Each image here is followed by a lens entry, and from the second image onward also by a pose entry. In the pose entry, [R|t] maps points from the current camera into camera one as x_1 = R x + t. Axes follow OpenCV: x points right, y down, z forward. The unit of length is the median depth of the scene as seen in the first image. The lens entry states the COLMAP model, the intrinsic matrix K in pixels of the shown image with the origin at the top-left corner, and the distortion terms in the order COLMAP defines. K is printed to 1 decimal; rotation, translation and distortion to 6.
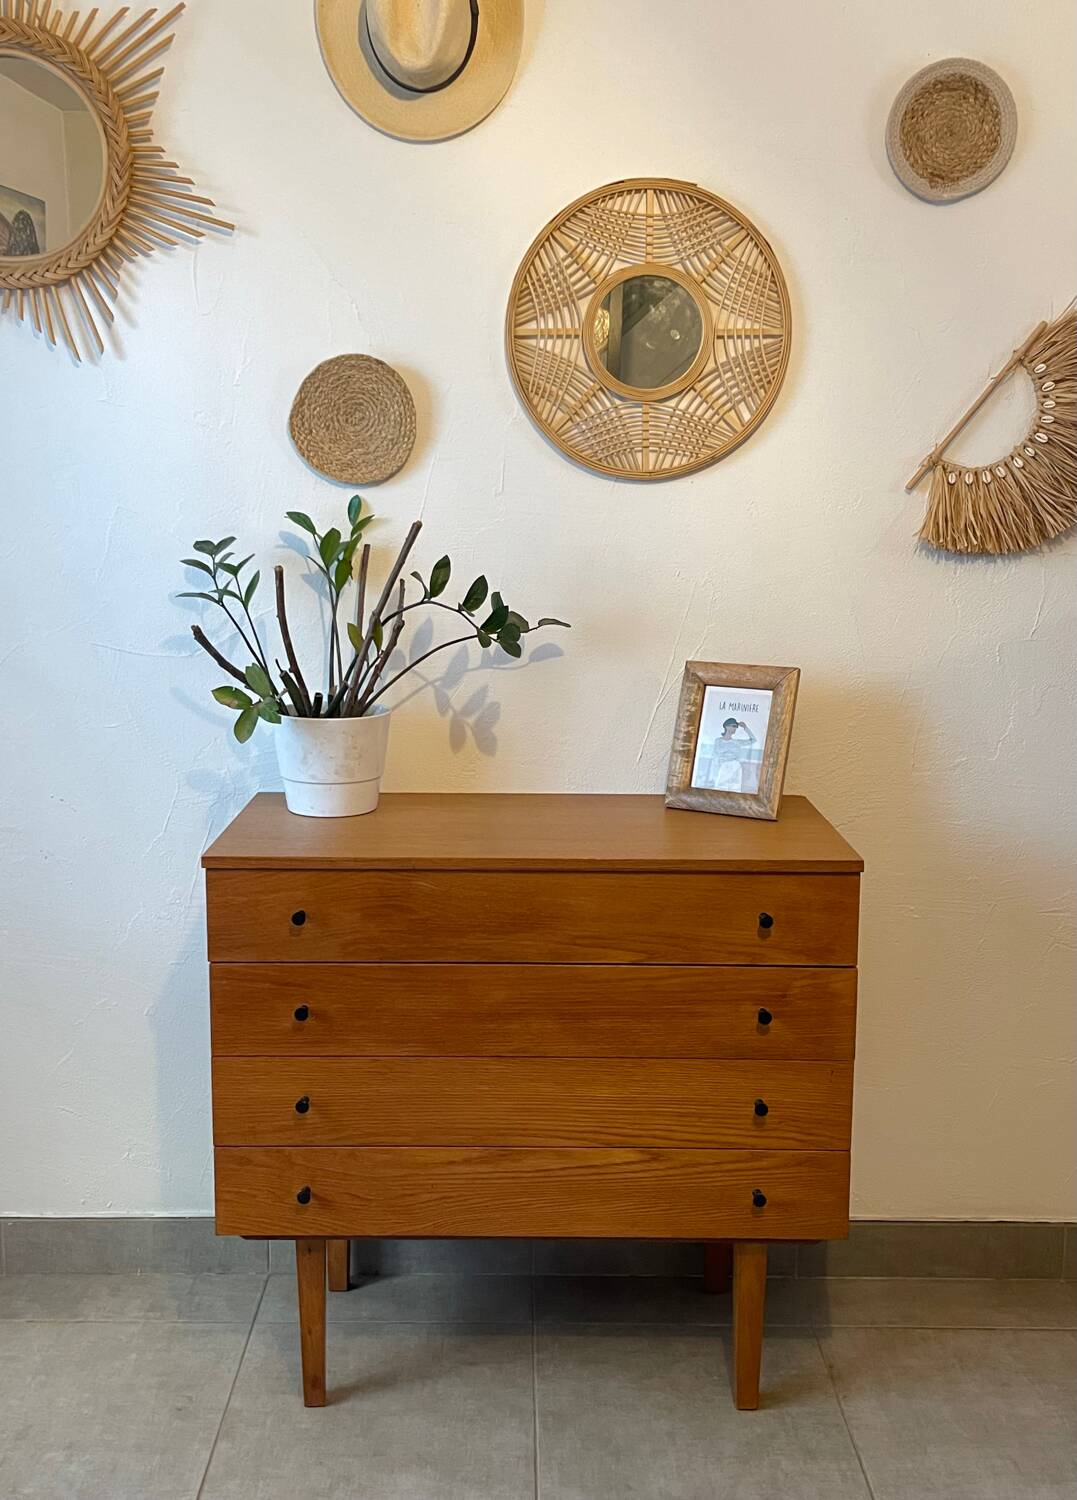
lens RADIAL K [[1483.4, 0, 510.2], [0, 1483.4, 710.6], [0, 0, 1]] dist [0.050728, 0.000000]
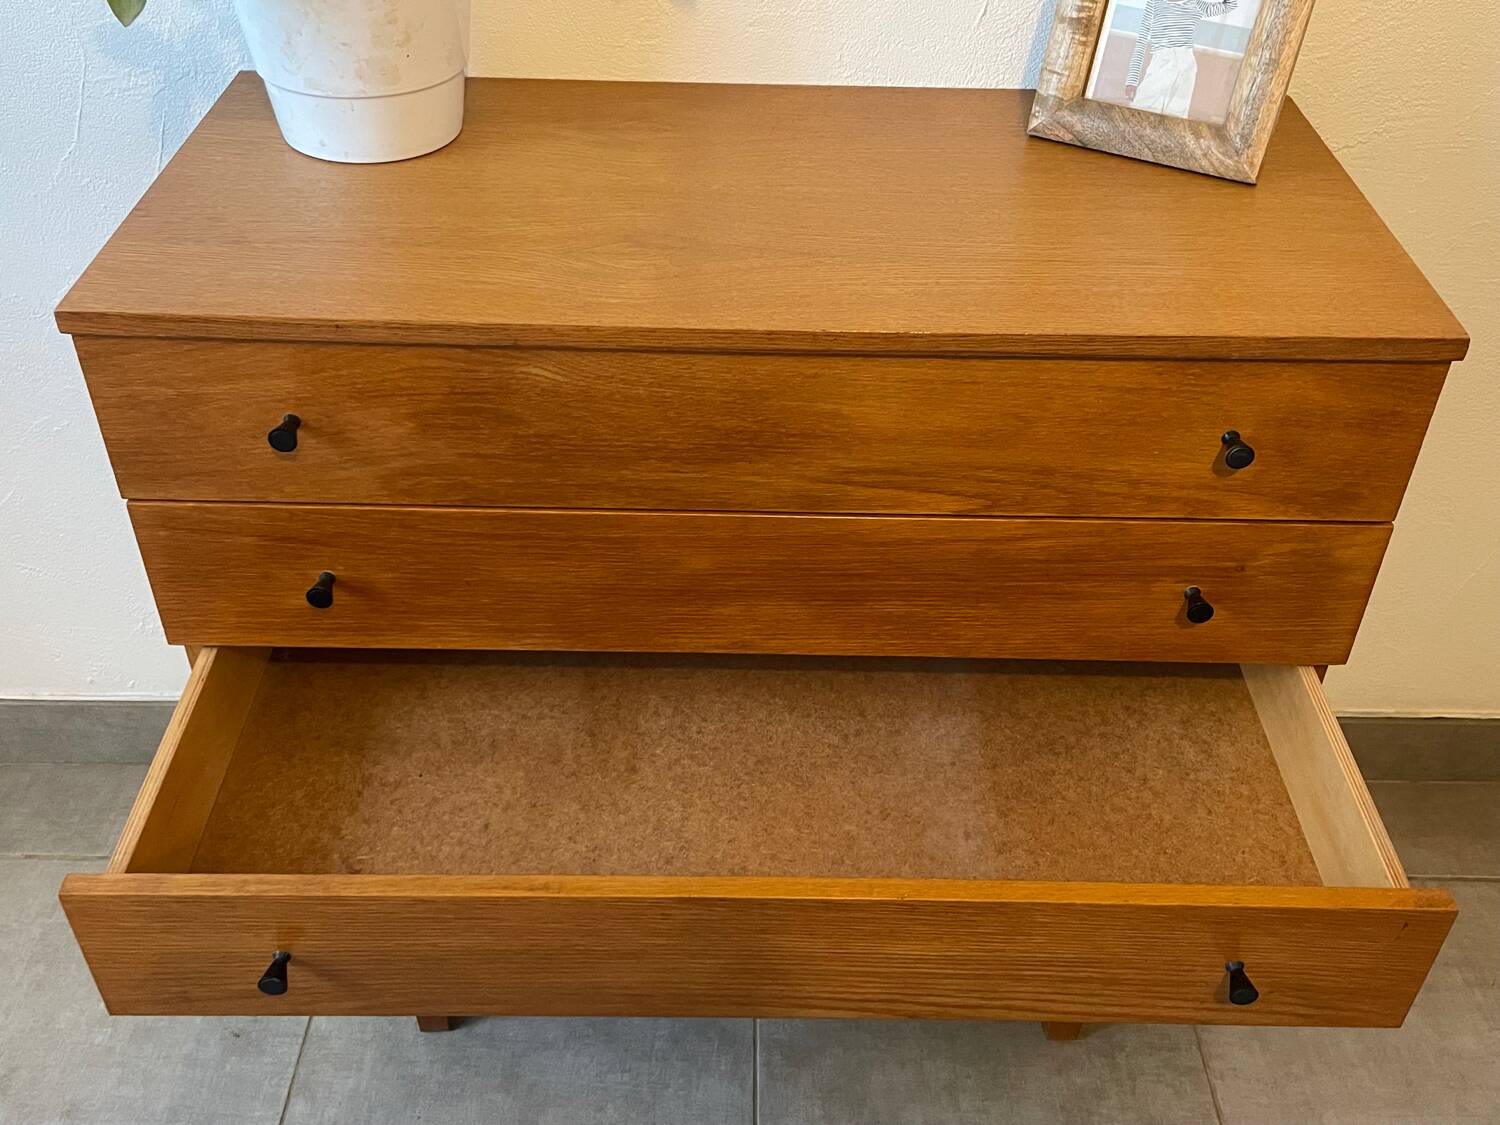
lens RADIAL K [[1485.8, 0, 758.0], [0, 1485.8, 575.5], [0, 0, 1]] dist [0.045399, 0.000000]
pose [[0.999858, 0.010041, 0.013526, 0.006084], [-0.015449, 0.866697, 0.498595, -0.061168], [-0.006716, -0.498734, 0.866729, 0.500100]]
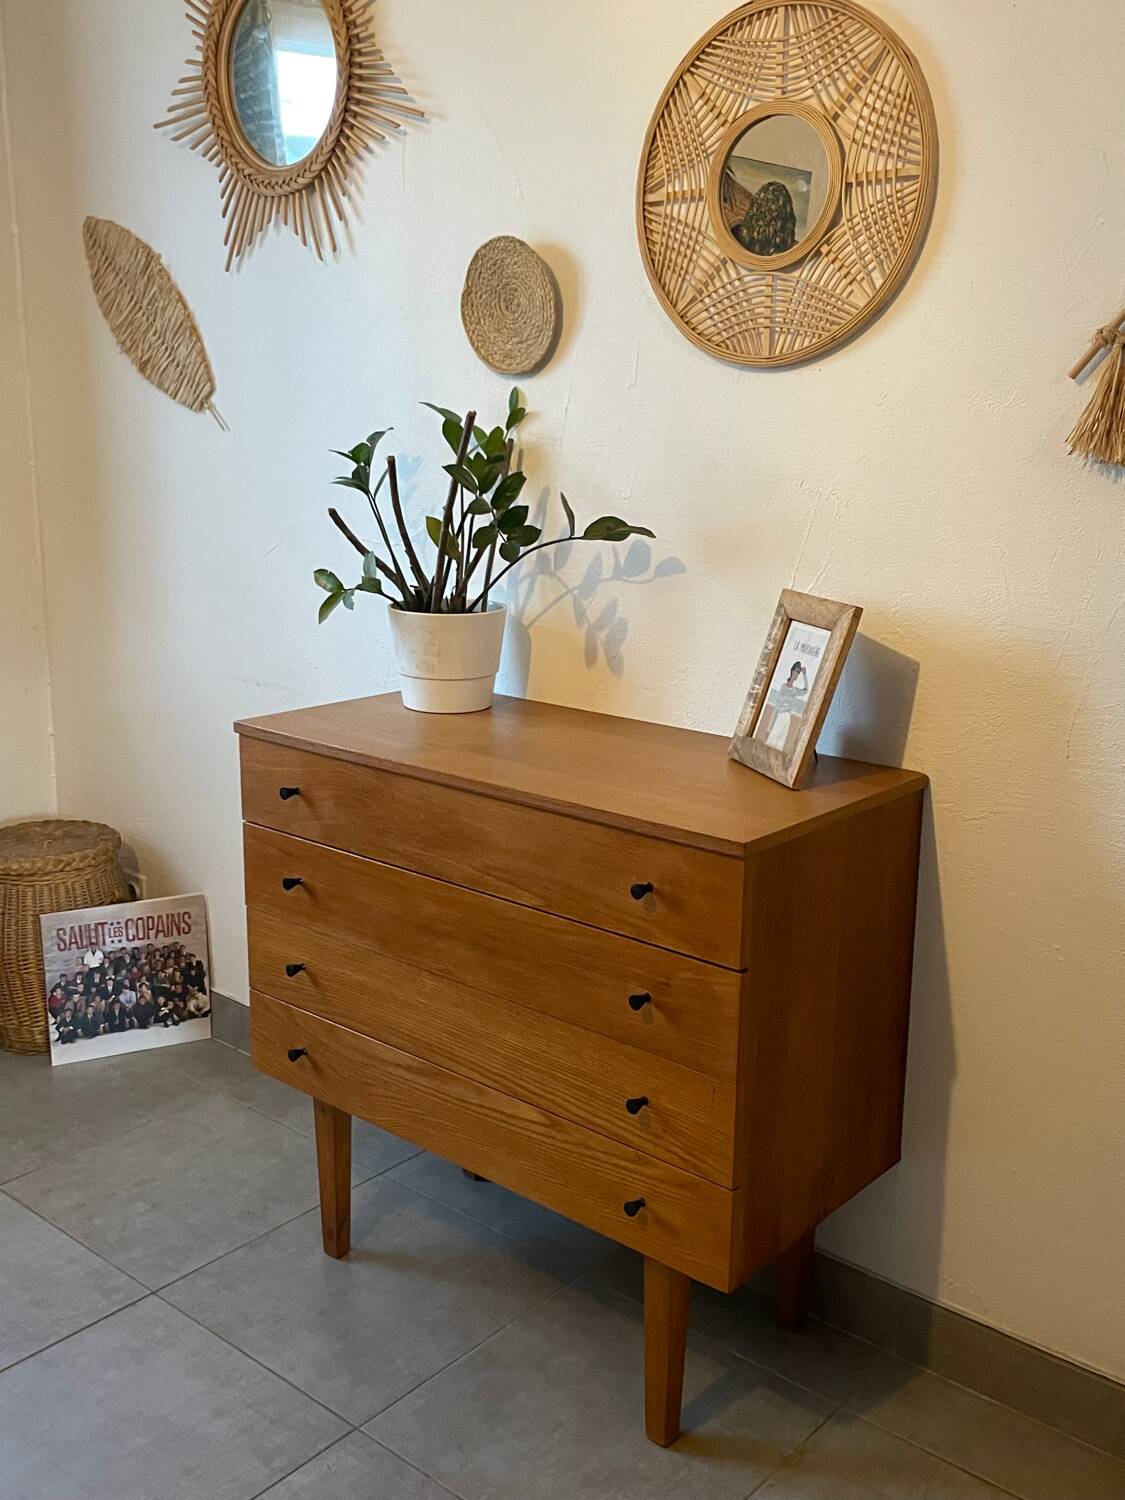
lens RADIAL K [[1485.8, 0, 558.4], [0, 1485.8, 741.0], [0, 0, 1]] dist [0.045399, 0.000000]
pose [[0.760435, 0.150173, -0.631812, 0.595980], [-0.107102, 0.988574, 0.106065, -0.025237], [0.640522, -0.012987, 0.767830, 0.290518]]
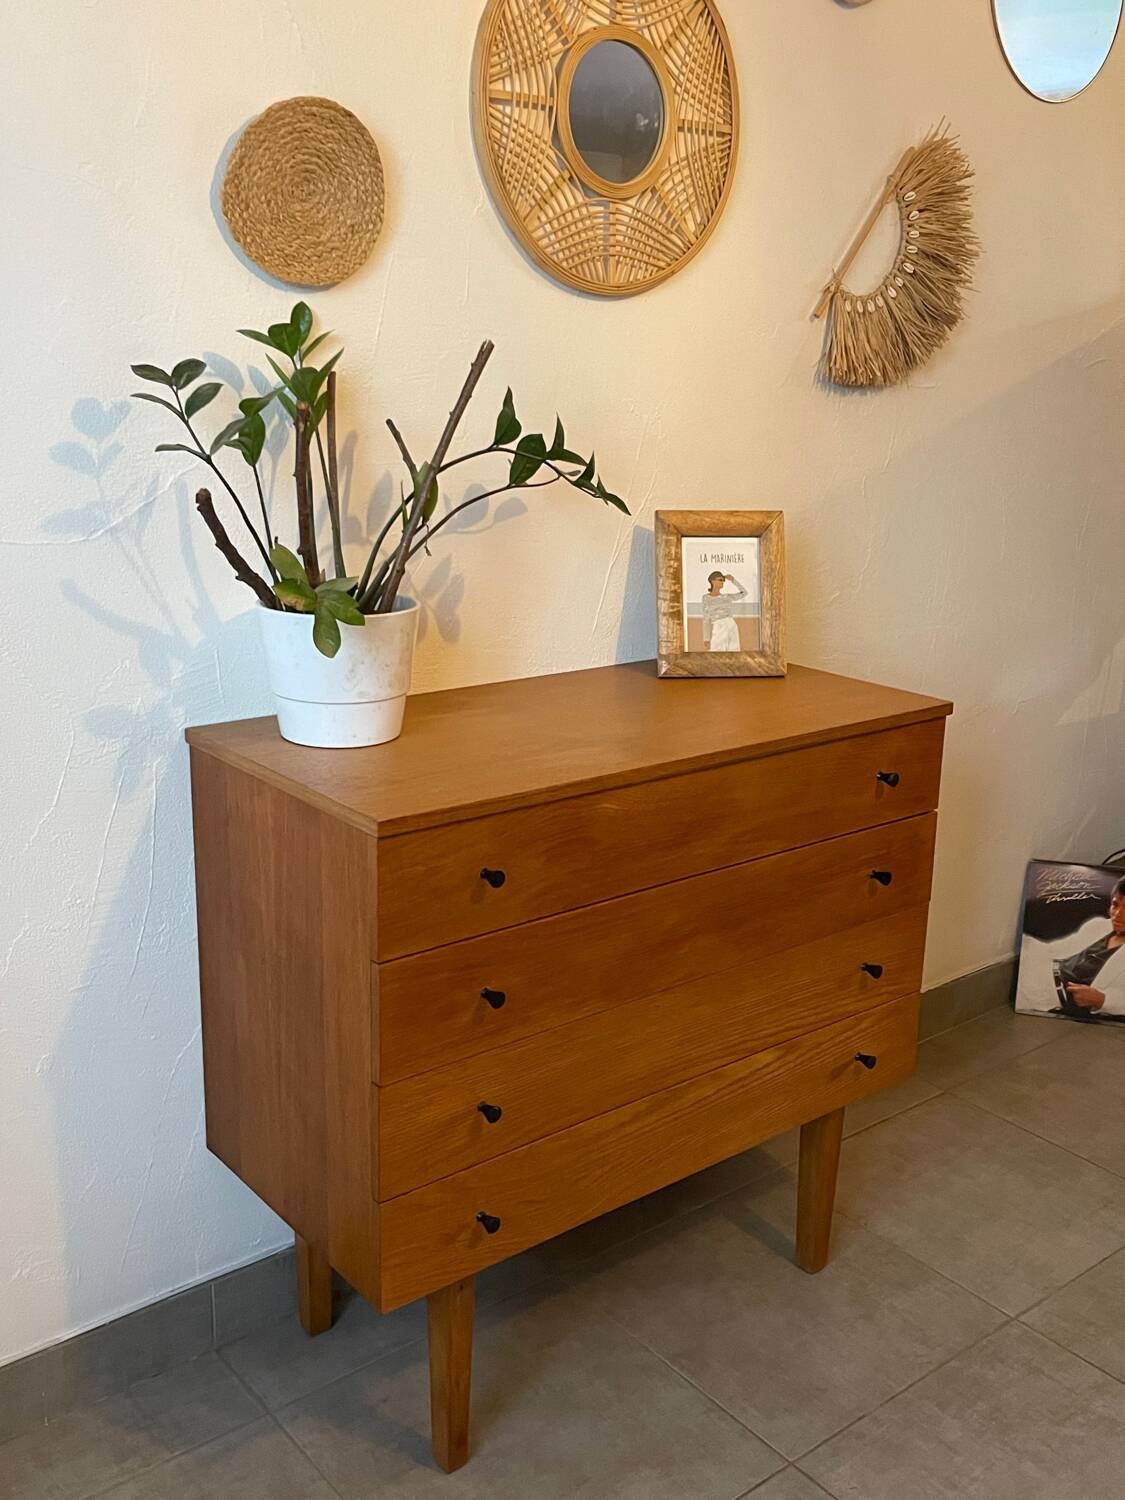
lens RADIAL K [[1485.8, 0, 574.9], [0, 1485.8, 735.2], [0, 0, 1]] dist [0.045399, 0.000000]
pose [[0.767282, -0.147199, 0.624188, -0.517876], [0.071794, 0.986900, 0.144482, -0.034586], [-0.637278, -0.066045, 0.767798, 0.362271]]
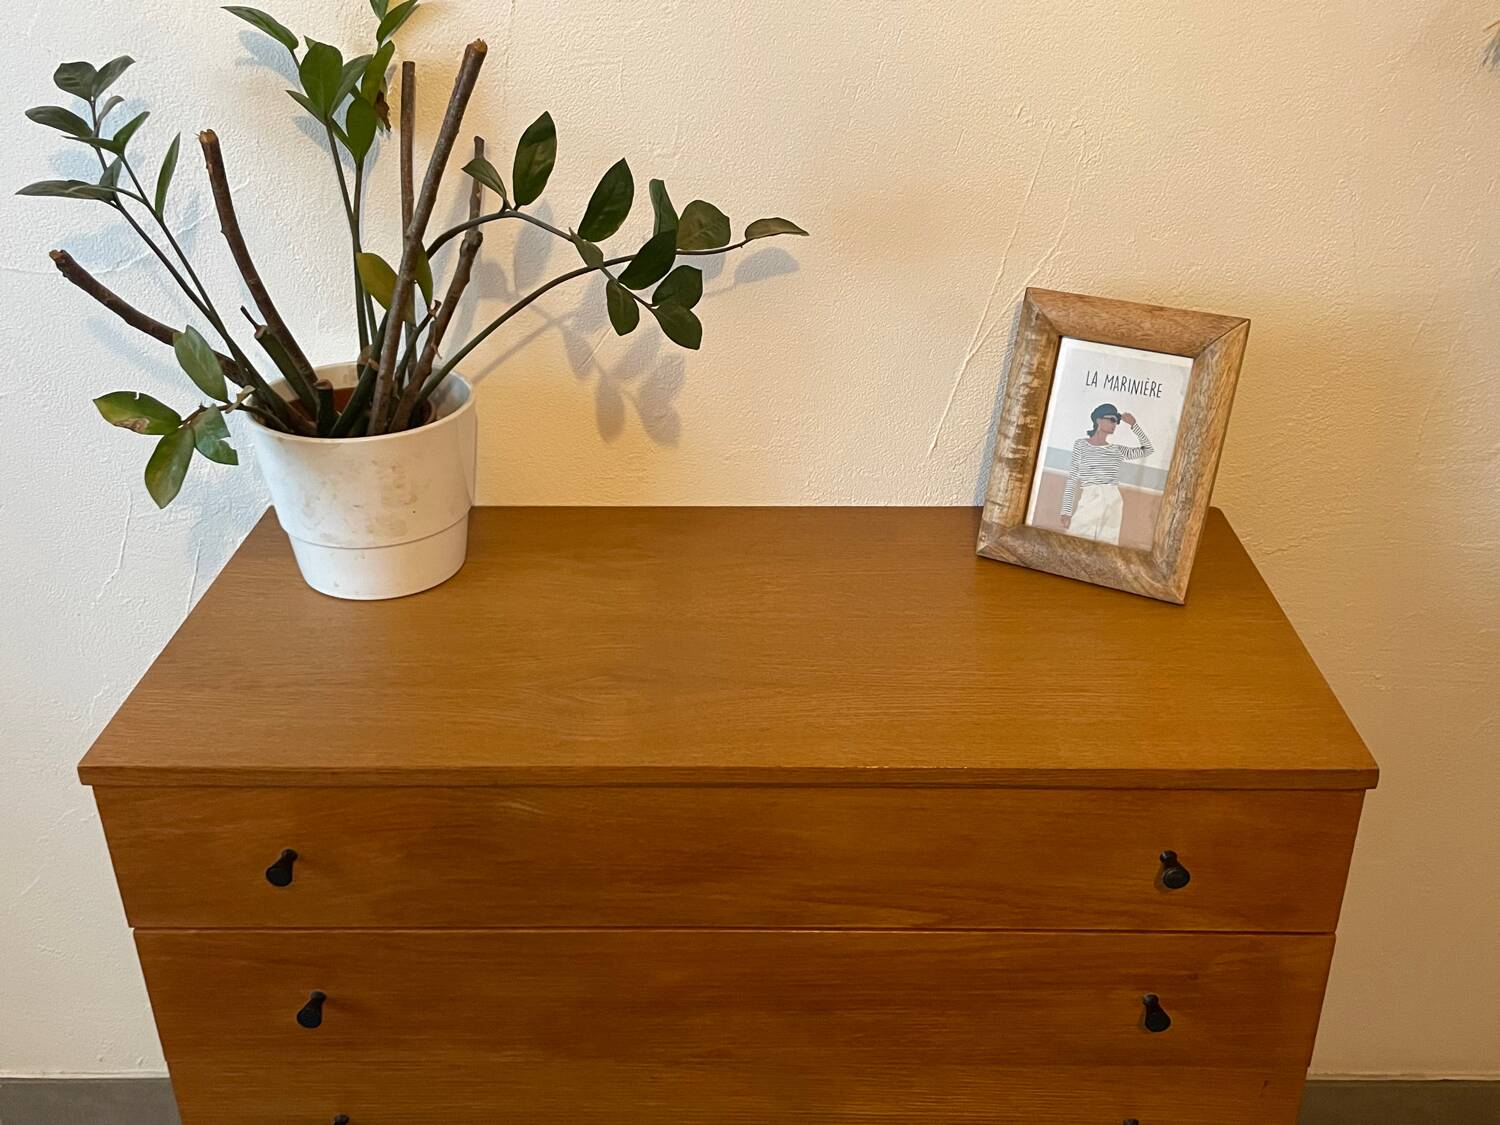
lens RADIAL K [[1485.8, 0, 764.0], [0, 1485.8, 557.9], [0, 0, 1]] dist [0.045399, 0.000000]
pose [[0.999912, -0.006672, -0.011508, 0.031355], [0.009986, 0.948013, 0.318074, -0.118858], [0.008787, -0.318160, 0.947996, 0.486653]]
